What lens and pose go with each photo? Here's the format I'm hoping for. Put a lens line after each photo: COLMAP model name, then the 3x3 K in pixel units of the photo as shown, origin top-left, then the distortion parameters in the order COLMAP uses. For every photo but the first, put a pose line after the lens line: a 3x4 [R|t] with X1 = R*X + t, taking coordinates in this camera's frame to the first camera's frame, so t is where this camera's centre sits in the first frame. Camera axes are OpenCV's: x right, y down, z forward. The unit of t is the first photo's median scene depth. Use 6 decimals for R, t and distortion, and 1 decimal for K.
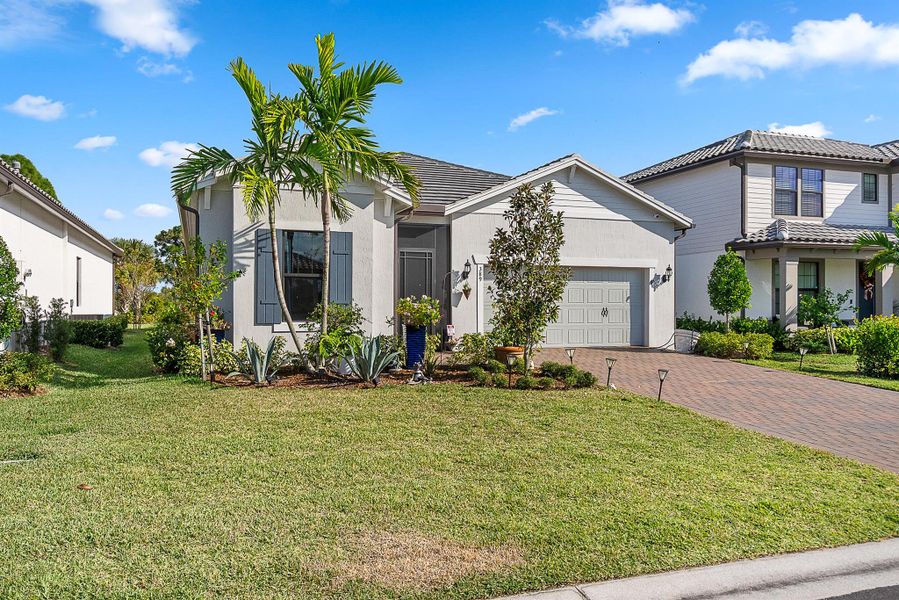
lens RADIAL K [[412.6, 0, 446.1], [0, 412.6, 292.8], [0, 0, 1]] dist [-0.001452, 0.000040]
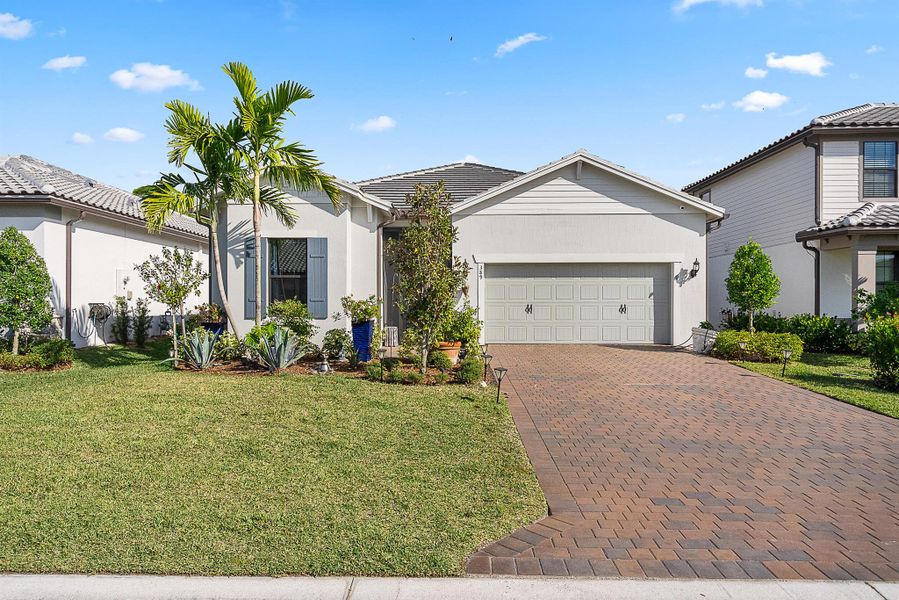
lens RADIAL K [[377.9, 0, 448.5], [0, 377.9, 296.0], [0, 0, 1]] dist [0.002085, 0.000298]
pose [[0.977062, -0.006455, -0.212857, 0.169415], [0.009167, 0.999889, 0.011758, 0.001823], [0.212757, -0.013440, 0.977013, 0.034406]]
